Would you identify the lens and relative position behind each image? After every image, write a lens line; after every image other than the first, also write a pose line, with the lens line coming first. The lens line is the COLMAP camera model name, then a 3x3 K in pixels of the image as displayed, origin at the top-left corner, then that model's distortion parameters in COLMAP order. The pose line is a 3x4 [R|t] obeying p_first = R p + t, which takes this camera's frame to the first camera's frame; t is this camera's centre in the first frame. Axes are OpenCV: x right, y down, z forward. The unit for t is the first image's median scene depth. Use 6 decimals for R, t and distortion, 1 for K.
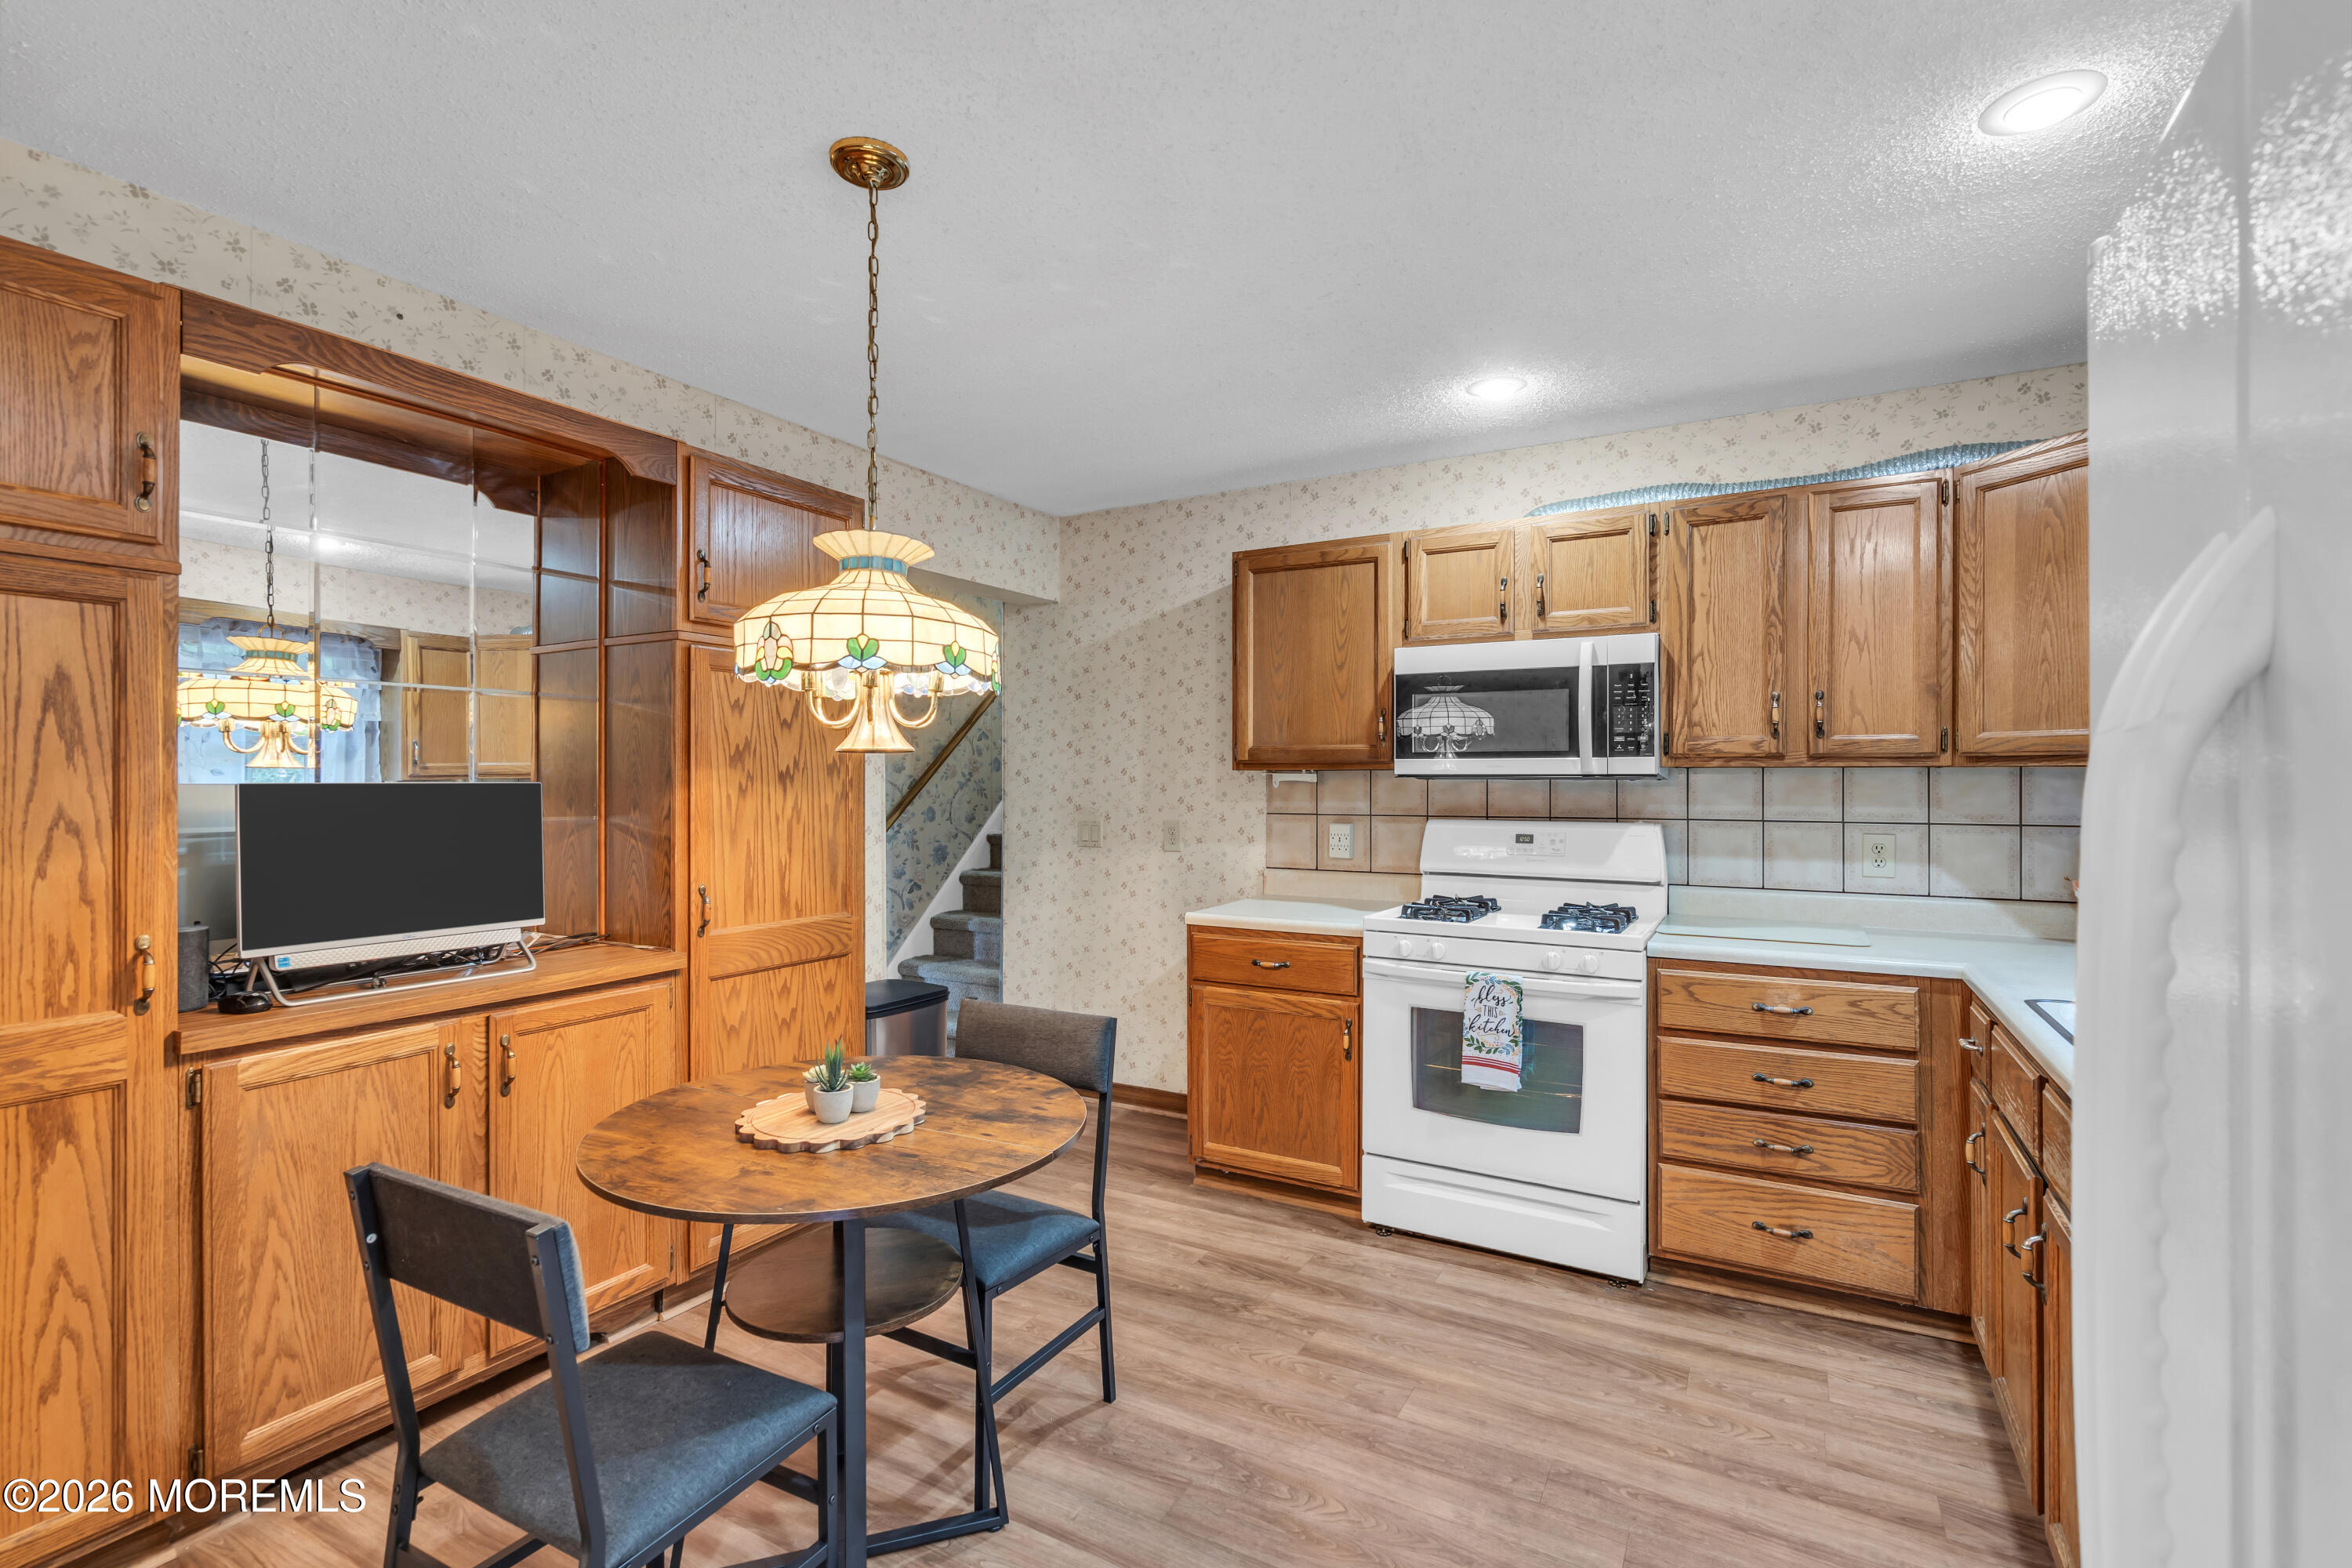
lens RADIAL K [[1066.6, 0, 1176.0], [0, 1066.6, 784.0], [0, 0, 1]] dist [-0.012252, 0.007256]
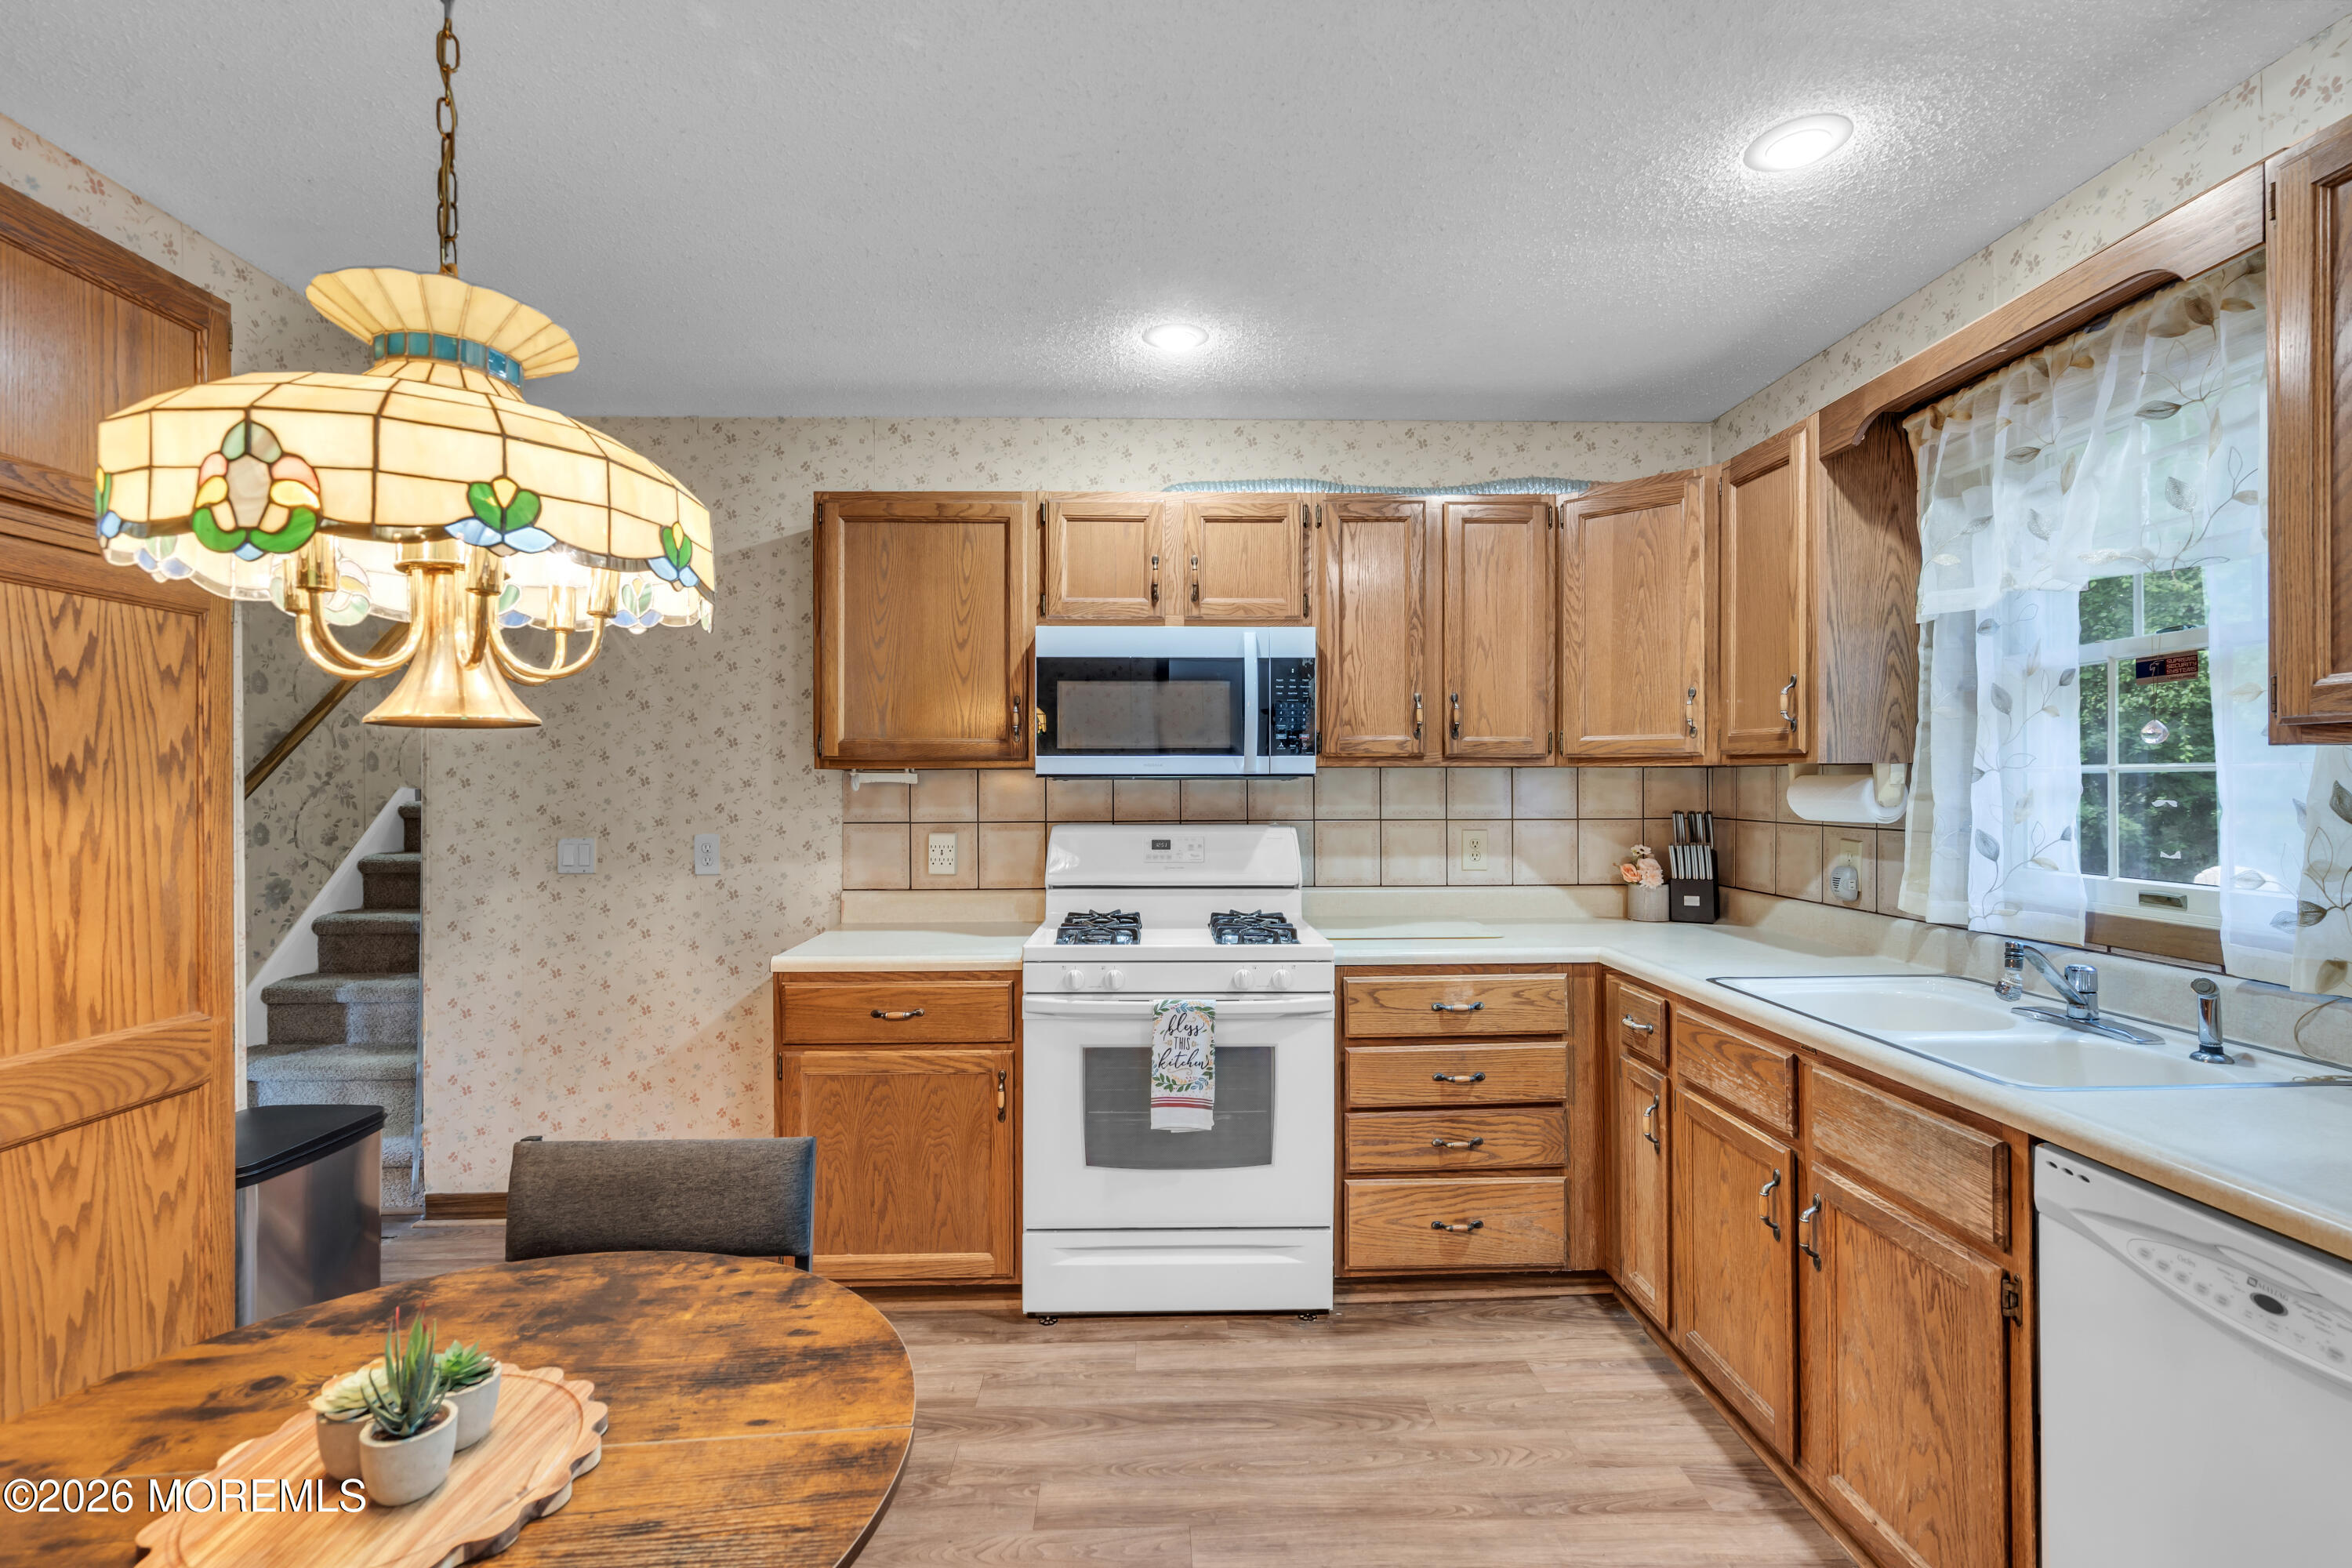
lens RADIAL K [[1066.6, 0, 1176.0], [0, 1066.6, 784.0], [0, 0, 1]] dist [-0.012252, 0.007256]
pose [[0.853843, -0.003611, 0.520518, -0.158856], [0.005021, 0.999987, -0.001299, 0.000649], [-0.520506, 0.003723, 0.853850, 0.238692]]
